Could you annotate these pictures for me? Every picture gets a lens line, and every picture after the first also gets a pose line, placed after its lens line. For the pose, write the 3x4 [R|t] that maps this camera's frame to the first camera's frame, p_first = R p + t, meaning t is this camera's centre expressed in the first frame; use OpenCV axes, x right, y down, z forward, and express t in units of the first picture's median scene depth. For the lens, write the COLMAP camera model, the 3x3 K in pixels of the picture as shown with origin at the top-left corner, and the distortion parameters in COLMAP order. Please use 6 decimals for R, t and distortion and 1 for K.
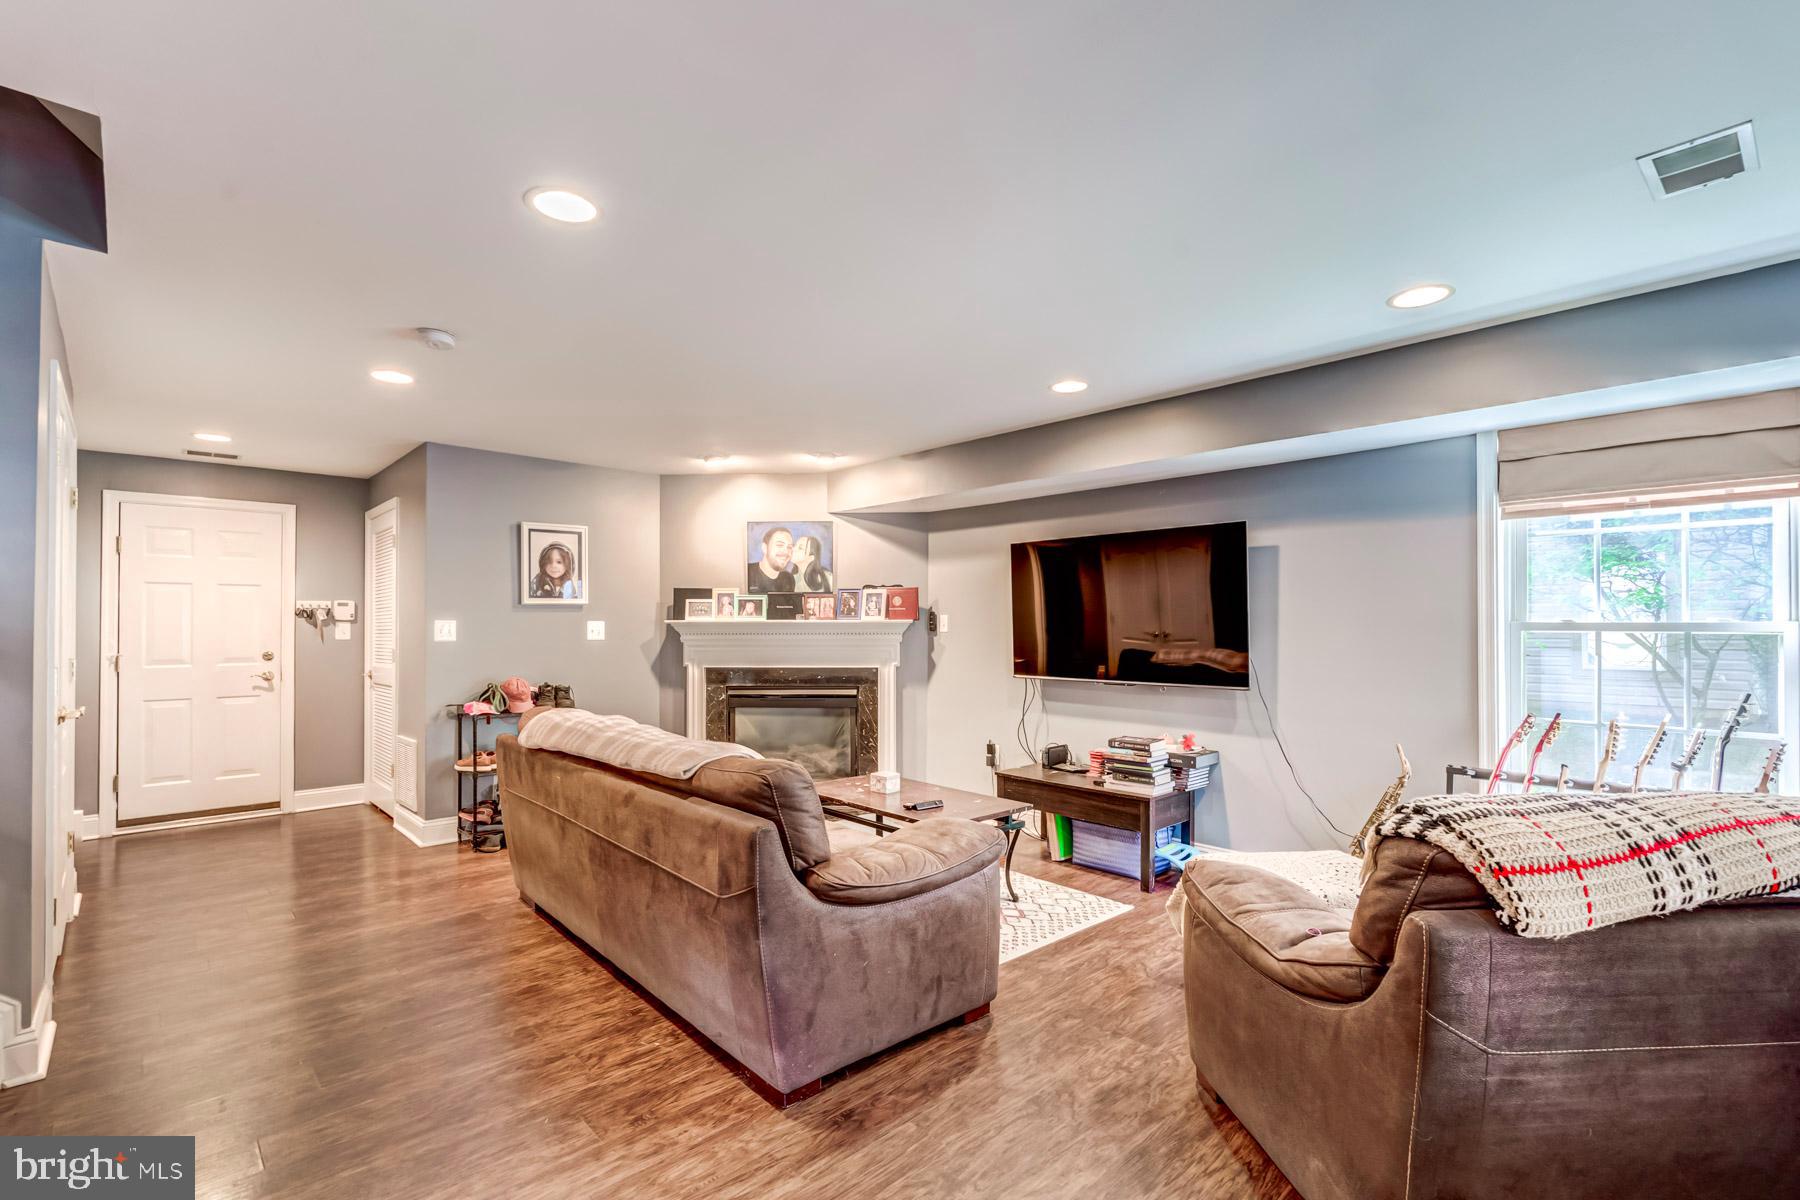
lens RADIAL K [[809.8, 0, 903.6], [0, 809.8, 623.2], [0, 0, 1]] dist [0.001119, 0.000192]
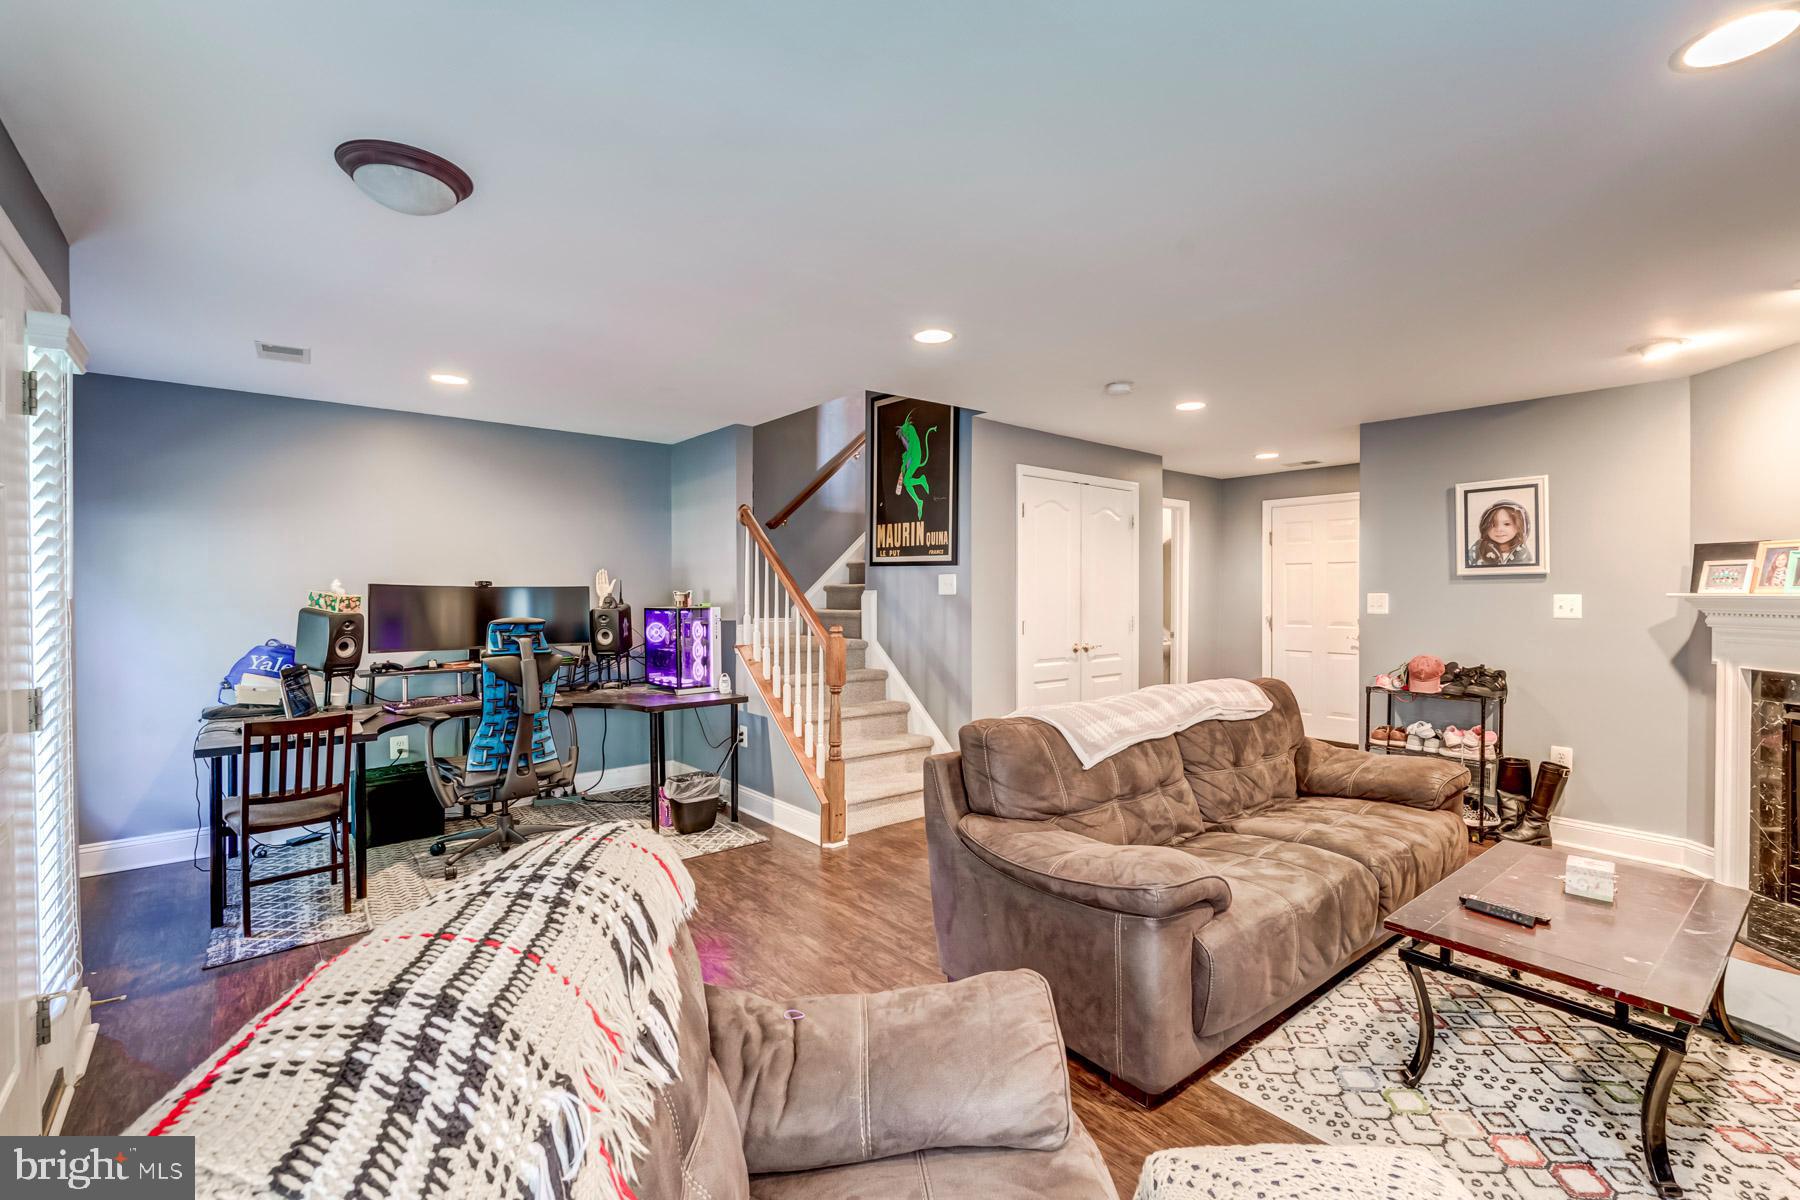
lens RADIAL K [[798.4, 0, 903.2], [0, 798.4, 606.4], [0, 0, 1]] dist [-0.000878, 0.000145]
pose [[-0.049838, 0.021352, -0.998529, 0.430414], [0.006349, 0.999758, 0.021062, -0.011228], [0.998737, -0.005290, -0.049961, 0.410845]]
